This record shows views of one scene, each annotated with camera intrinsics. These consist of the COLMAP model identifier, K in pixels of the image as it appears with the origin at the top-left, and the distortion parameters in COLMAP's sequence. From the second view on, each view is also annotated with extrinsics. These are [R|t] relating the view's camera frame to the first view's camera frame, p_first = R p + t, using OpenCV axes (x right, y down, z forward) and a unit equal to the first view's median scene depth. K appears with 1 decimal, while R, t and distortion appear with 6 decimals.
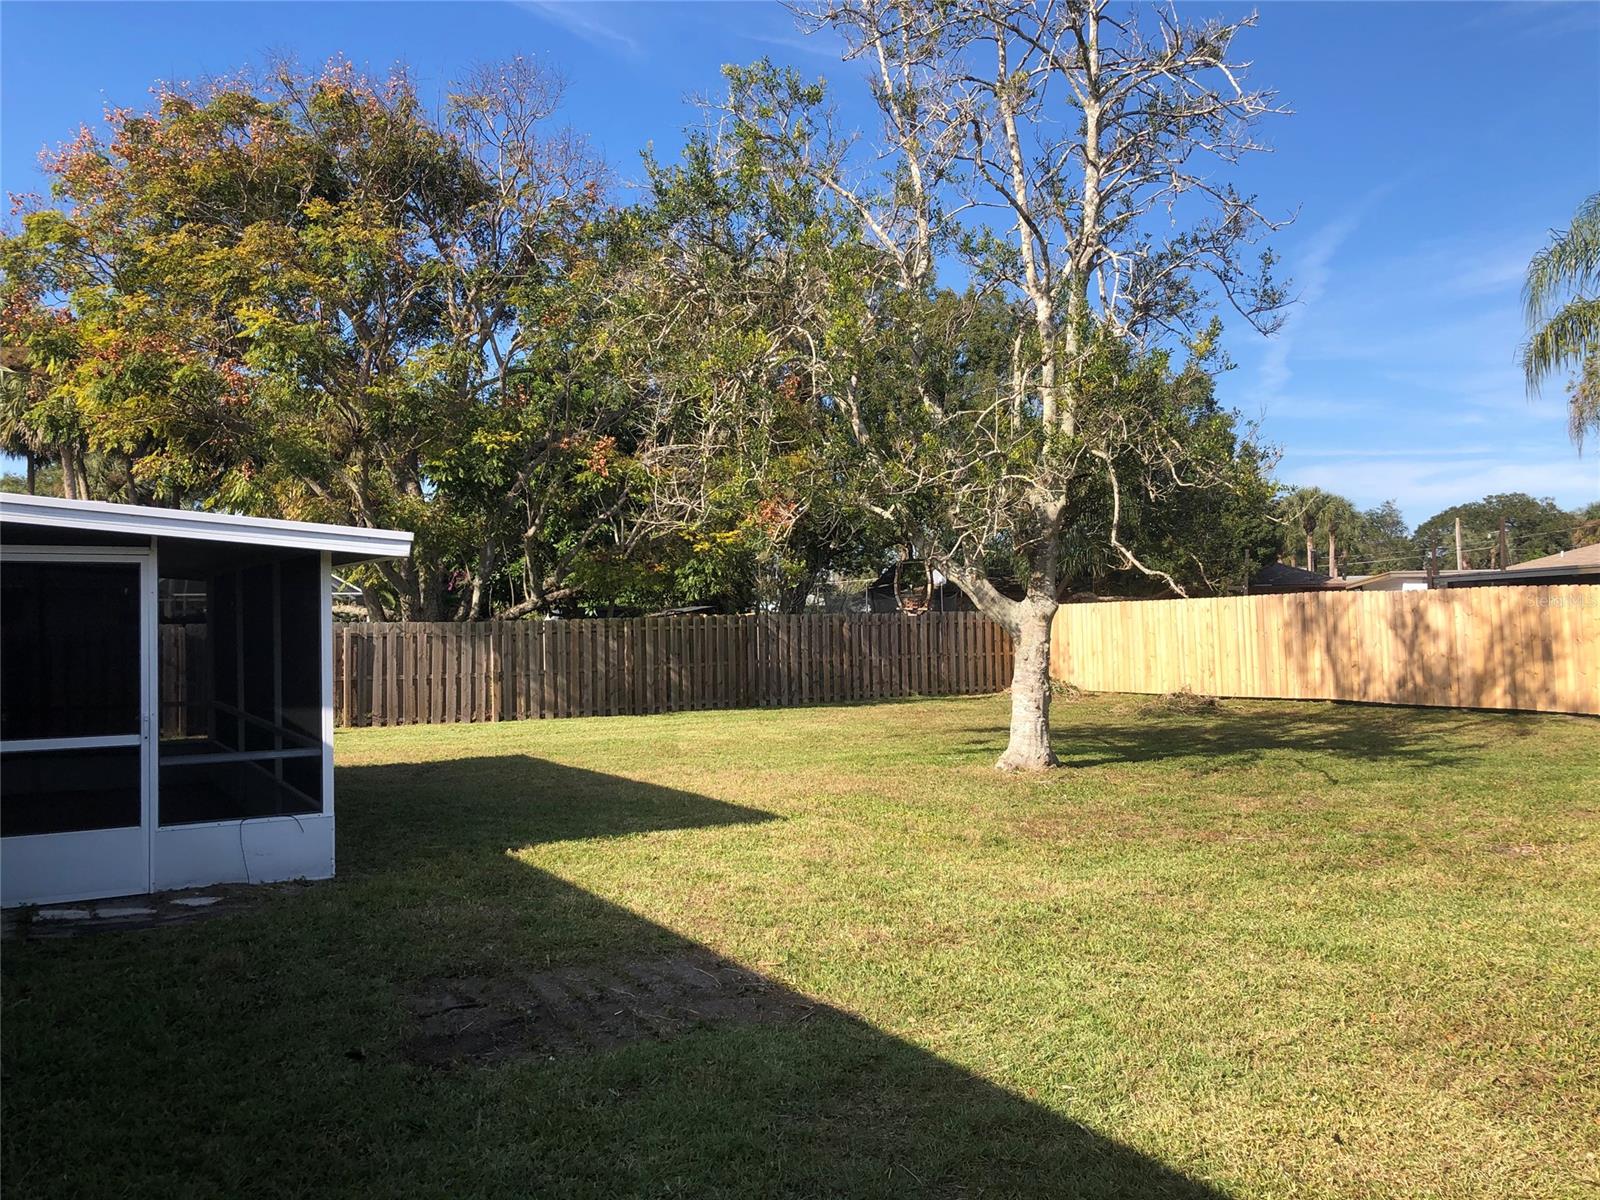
lens RADIAL K [[1330.0, 0, 800.0], [0, 1330.0, 600.0], [0, 0, 1]] dist [0.041492, -0.015749]
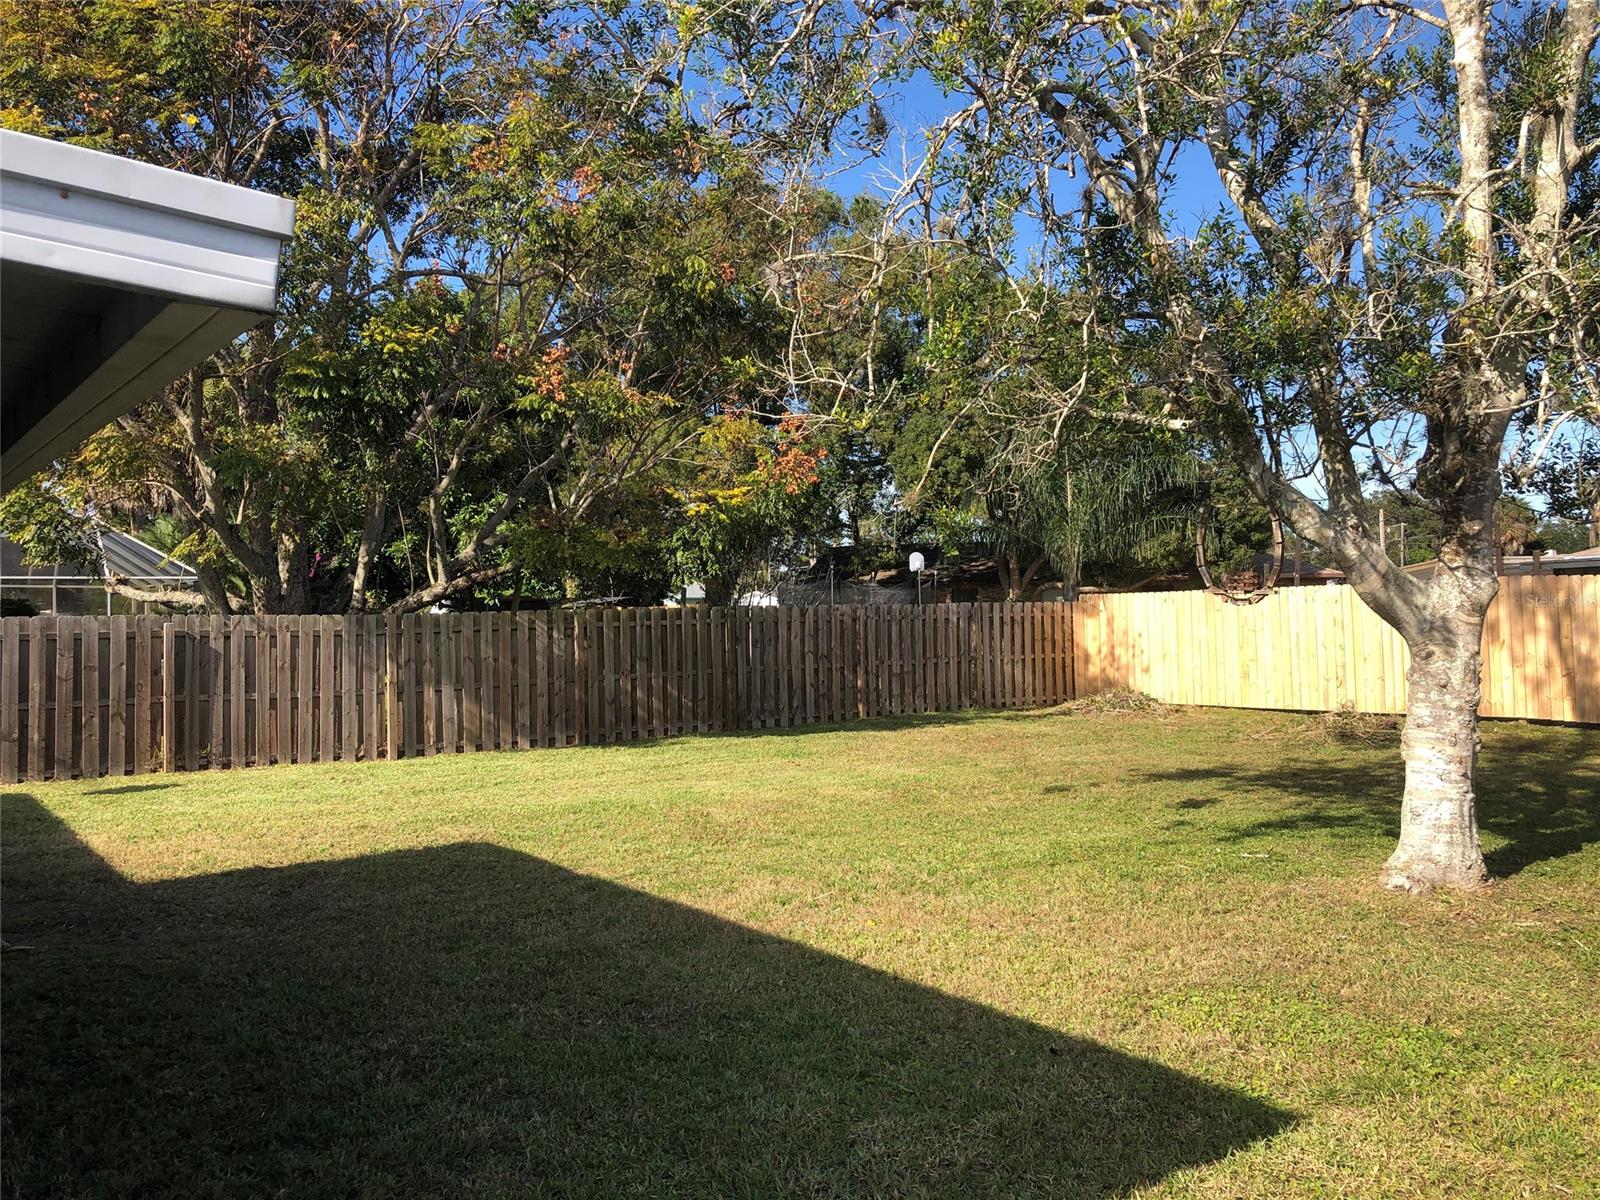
lens RADIAL K [[1310.9, 0, 801.2], [0, 1310.9, 622.4], [0, 0, 1]] dist [0.009783, 0.001525]
pose [[0.994974, 0.000777, 0.100129, -0.084675], [-0.002958, 0.999762, 0.021634, 0.004835], [-0.100088, -0.021822, 0.994739, 0.297496]]
